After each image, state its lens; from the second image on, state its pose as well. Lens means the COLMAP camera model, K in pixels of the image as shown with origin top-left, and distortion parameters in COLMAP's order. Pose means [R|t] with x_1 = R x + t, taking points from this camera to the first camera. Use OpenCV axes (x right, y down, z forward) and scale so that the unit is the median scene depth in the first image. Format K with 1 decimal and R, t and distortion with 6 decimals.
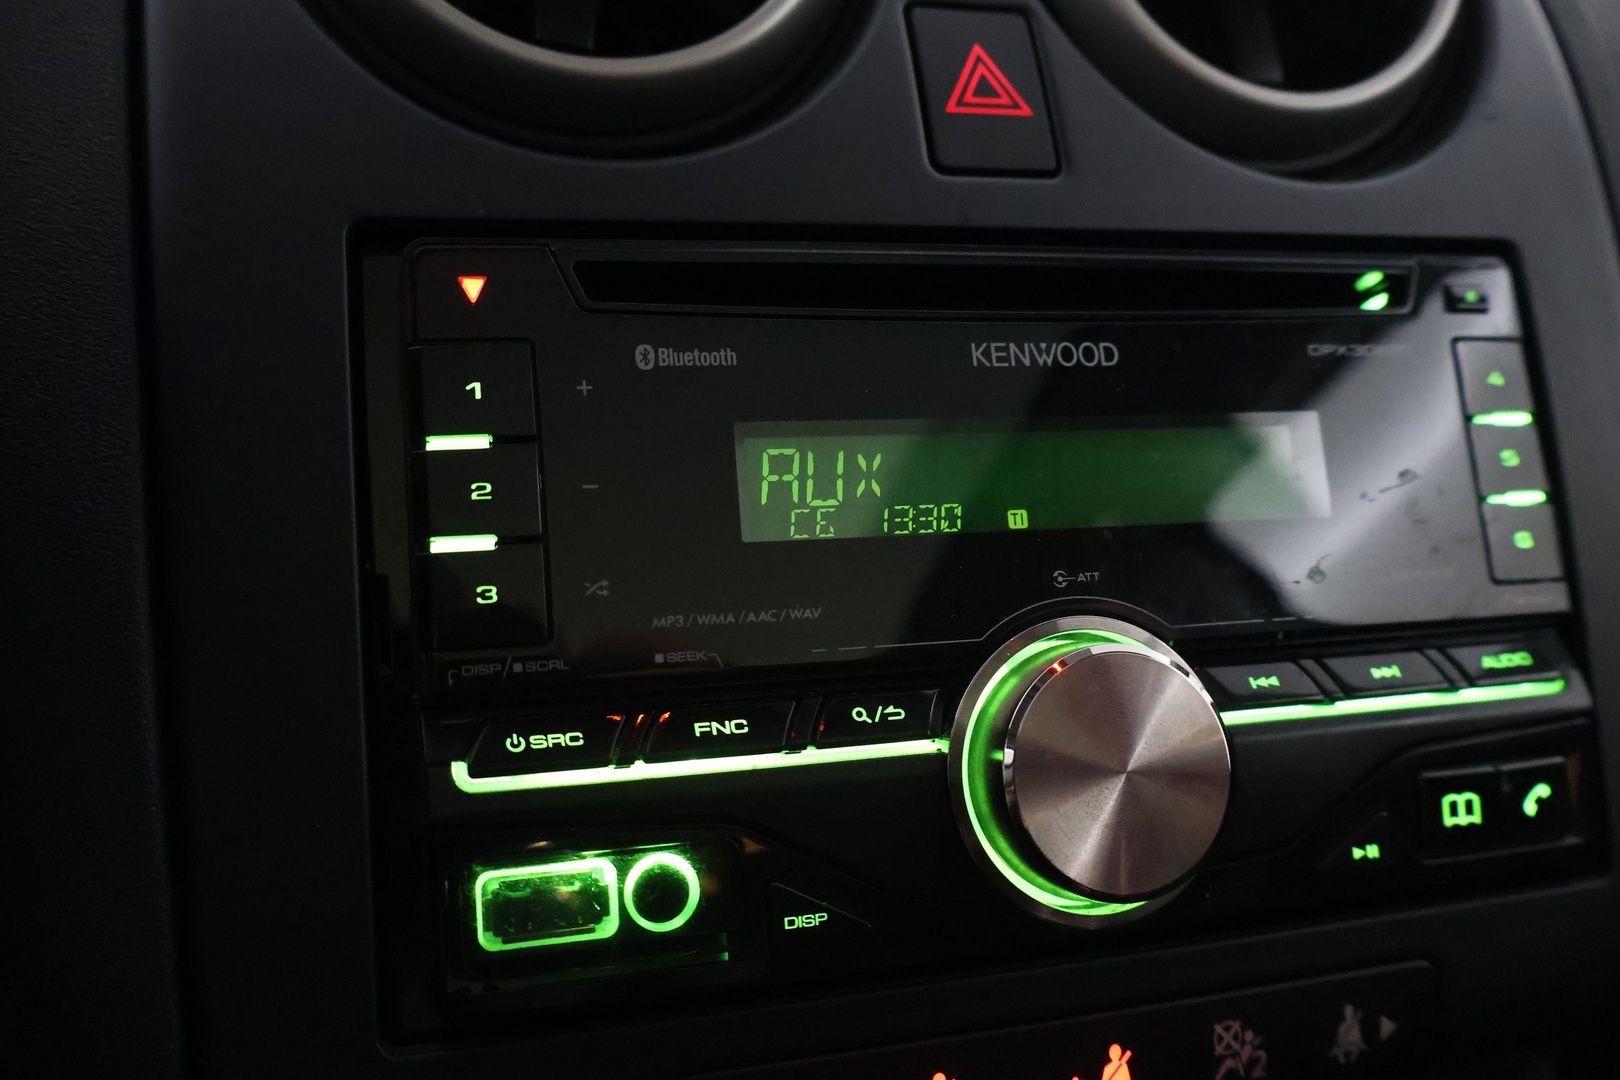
lens RADIAL K [[1355.6, 0, 806.3], [0, 1355.6, 522.7], [0, 0, 1]] dist [-0.010898, 0.019024]
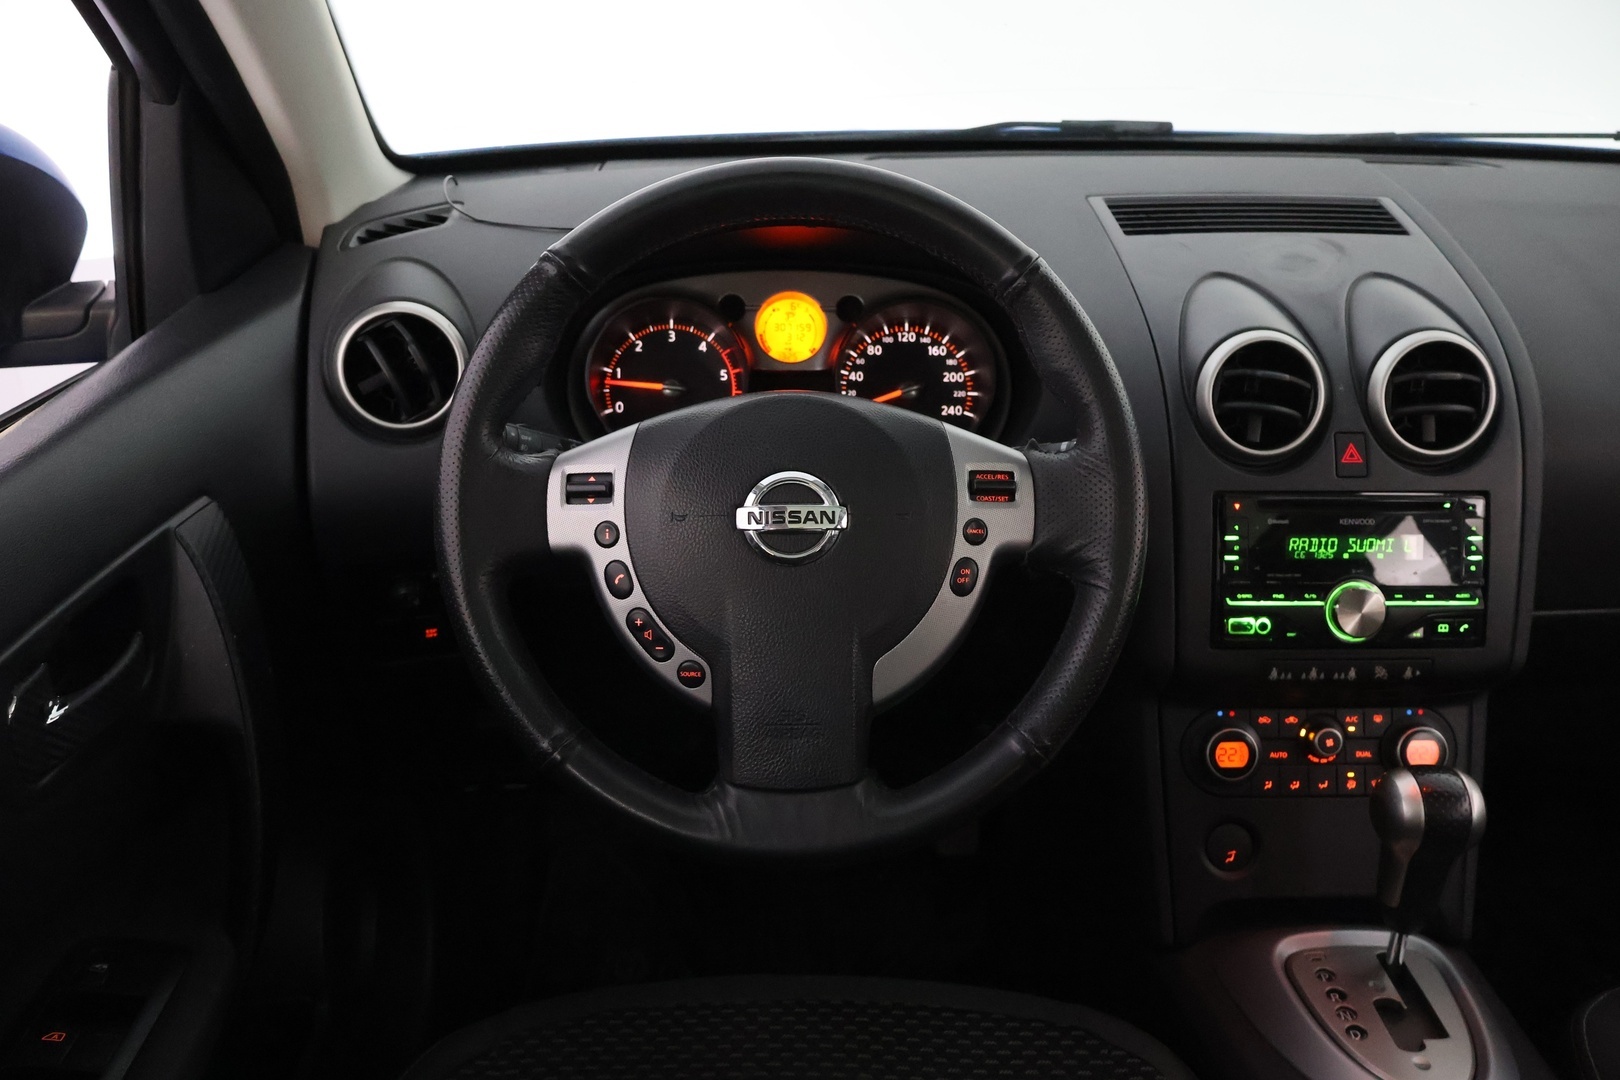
lens RADIAL K [[1355.6, 0, 803.6], [0, 1355.6, 546.1], [0, 0, 1]] dist [-0.010898, 0.019024]
pose [[0.969621, 0.096910, -0.224595, -0.618194], [-0.049330, 0.976778, 0.208500, -0.931619], [0.239585, -0.191087, 0.951885, -3.924464]]
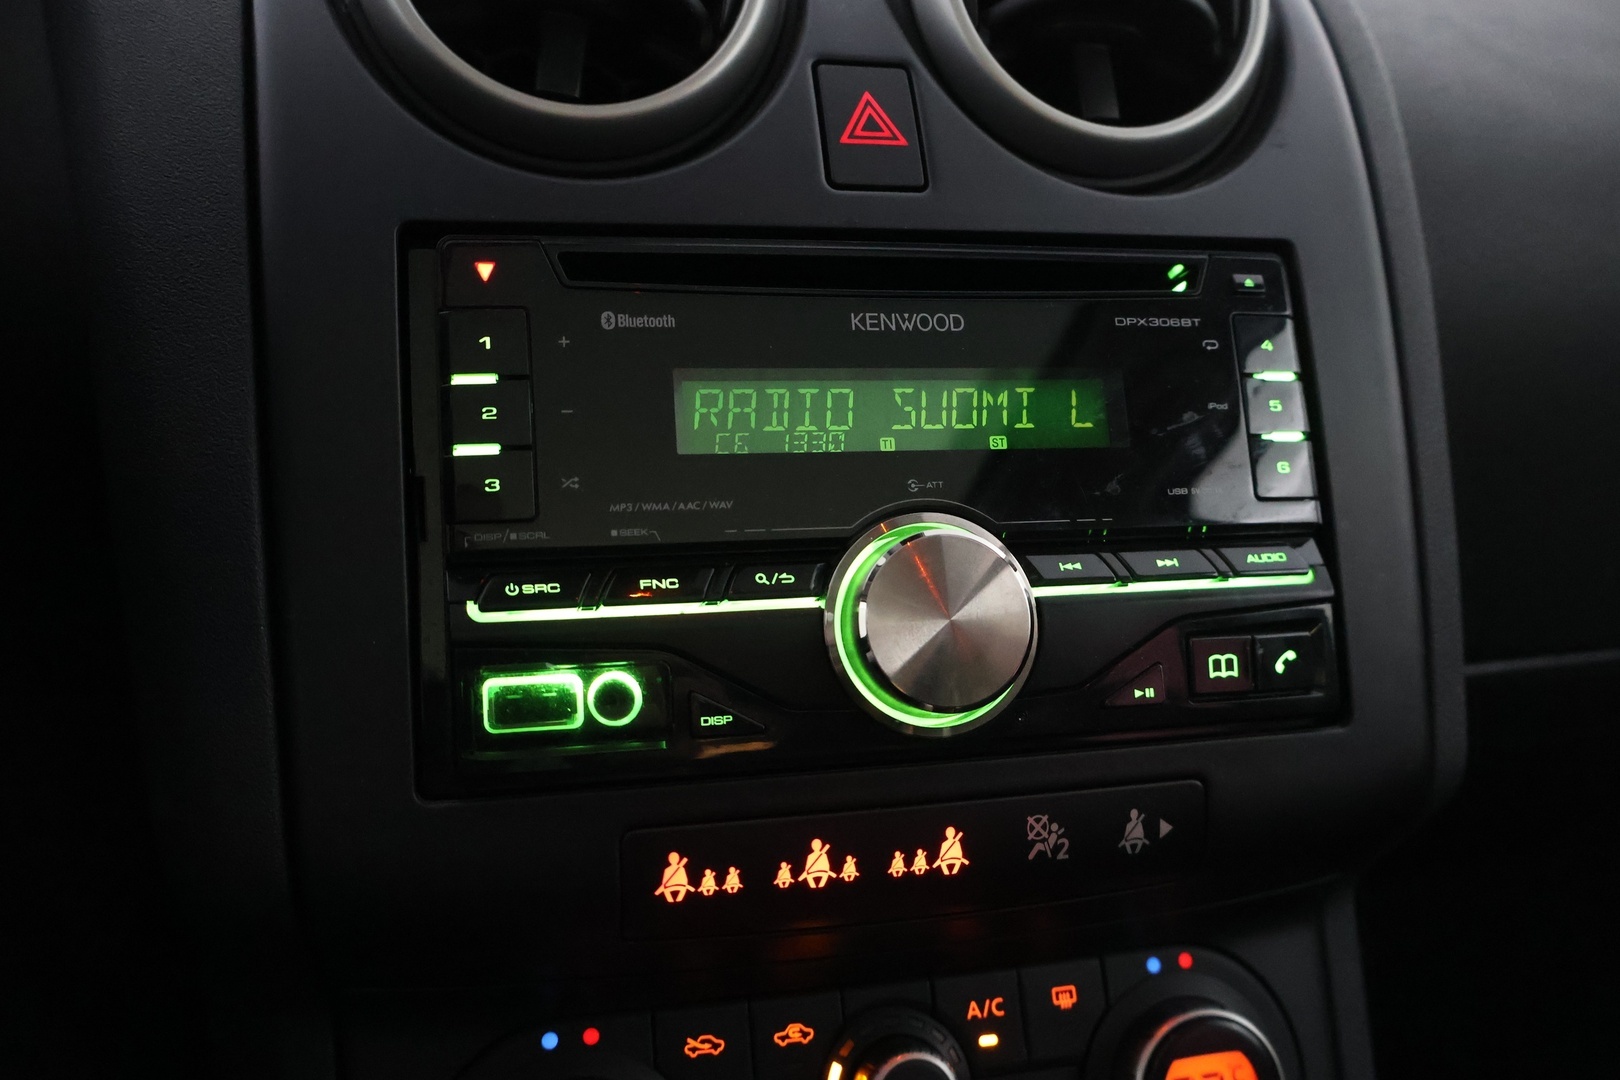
lens RADIAL K [[1355.6, 0, 813.2], [0, 1355.6, 532.8], [0, 0, 1]] dist [-0.010898, 0.019024]
pose [[0.999490, 0.006836, -0.031197, 0.129749], [-0.006879, 0.999976, -0.001252, 0.091308], [0.031188, 0.001466, 0.999512, -0.367294]]
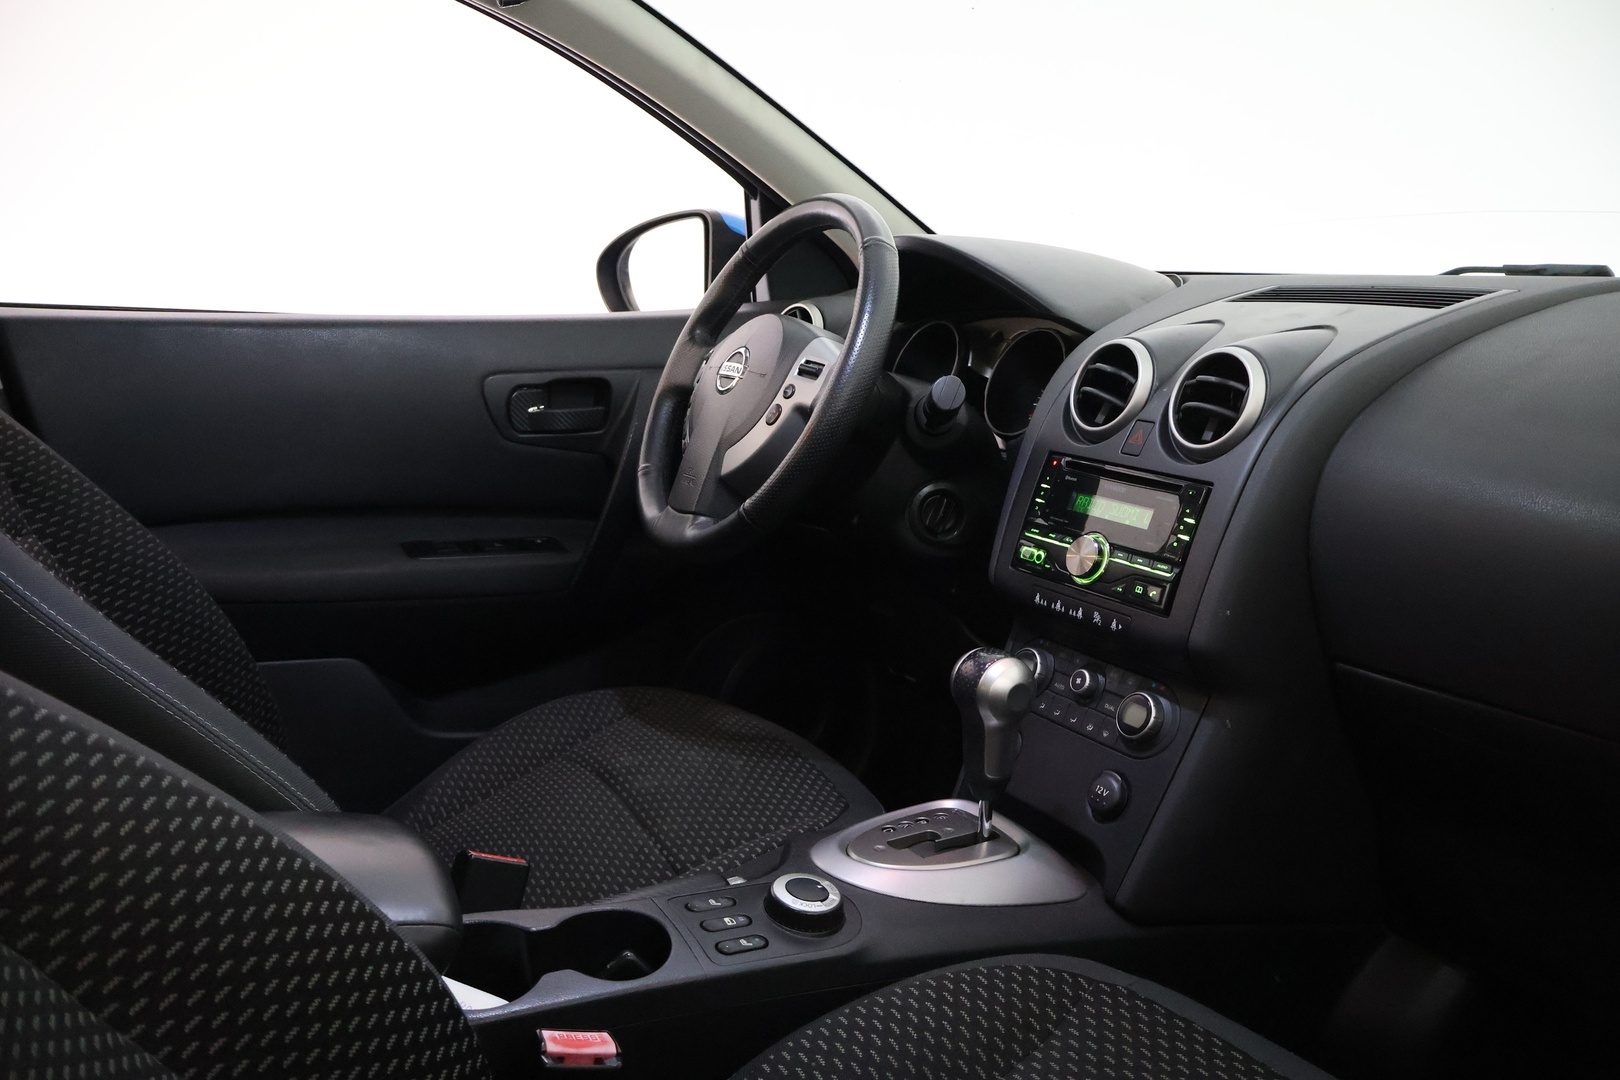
lens RADIAL K [[1355.6, 0, 804.2], [0, 1355.6, 553.4], [0, 0, 1]] dist [-0.010898, 0.019024]
pose [[0.230006, 0.188832, -0.954693, 5.302155], [-0.223675, 0.964990, 0.136981, -0.347935], [0.947136, 0.182035, 0.264191, -1.628221]]
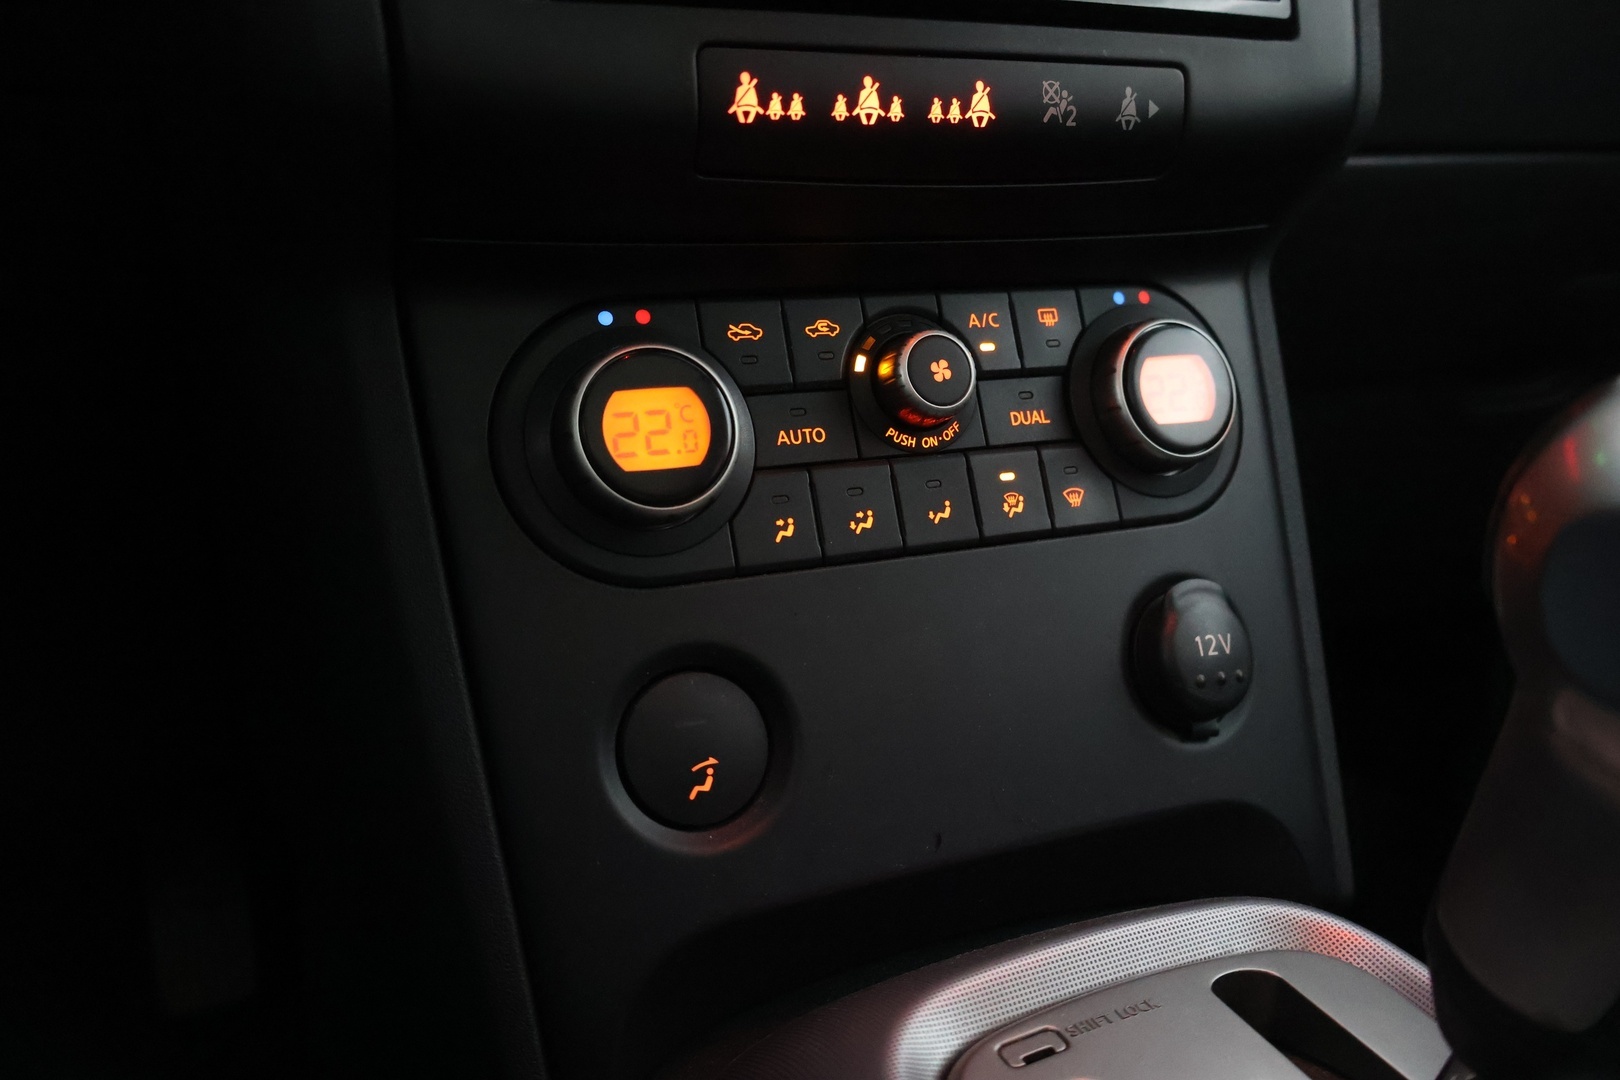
lens RADIAL K [[1355.6, 0, 818.5], [0, 1355.6, 535.1], [0, 0, 1]] dist [-0.010898, 0.019024]
pose [[0.989102, -0.037244, 0.142445, -0.180971], [0.023083, 0.994739, 0.099808, 0.728542], [-0.145413, -0.095432, 0.984758, -0.501615]]
